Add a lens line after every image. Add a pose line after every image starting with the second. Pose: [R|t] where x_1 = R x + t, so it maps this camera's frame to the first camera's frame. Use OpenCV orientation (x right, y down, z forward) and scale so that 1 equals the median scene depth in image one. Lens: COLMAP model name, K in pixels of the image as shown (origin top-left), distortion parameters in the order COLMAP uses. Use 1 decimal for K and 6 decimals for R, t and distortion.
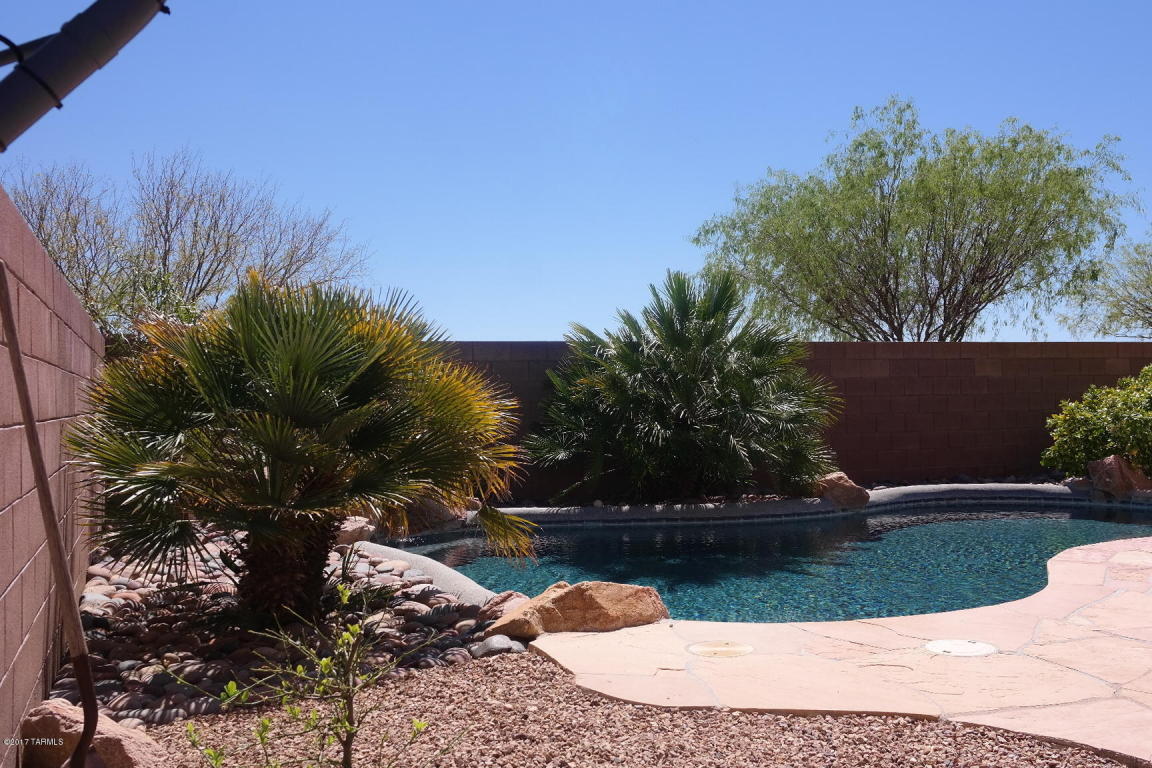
lens RADIAL K [[1137.7, 0, 572.4], [0, 1137.7, 384.6], [0, 0, 1]] dist [0.044313, 0.013631]
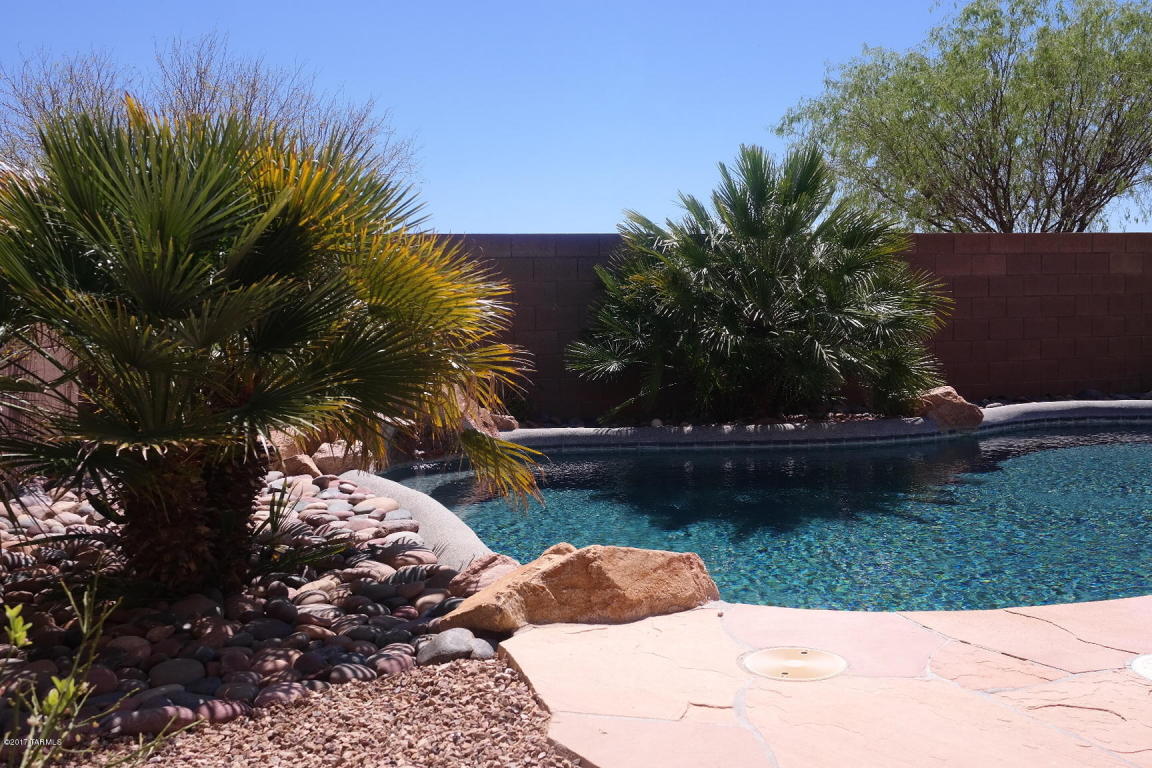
lens RADIAL K [[1137.7, 0, 572.4], [0, 1137.7, 384.6], [0, 0, 1]] dist [0.044313, 0.013631]
pose [[0.997374, 0.000729, -0.072416, 0.022019], [0.004646, 0.997246, 0.074018, 0.012602], [0.072270, -0.074160, 0.994624, 0.154454]]
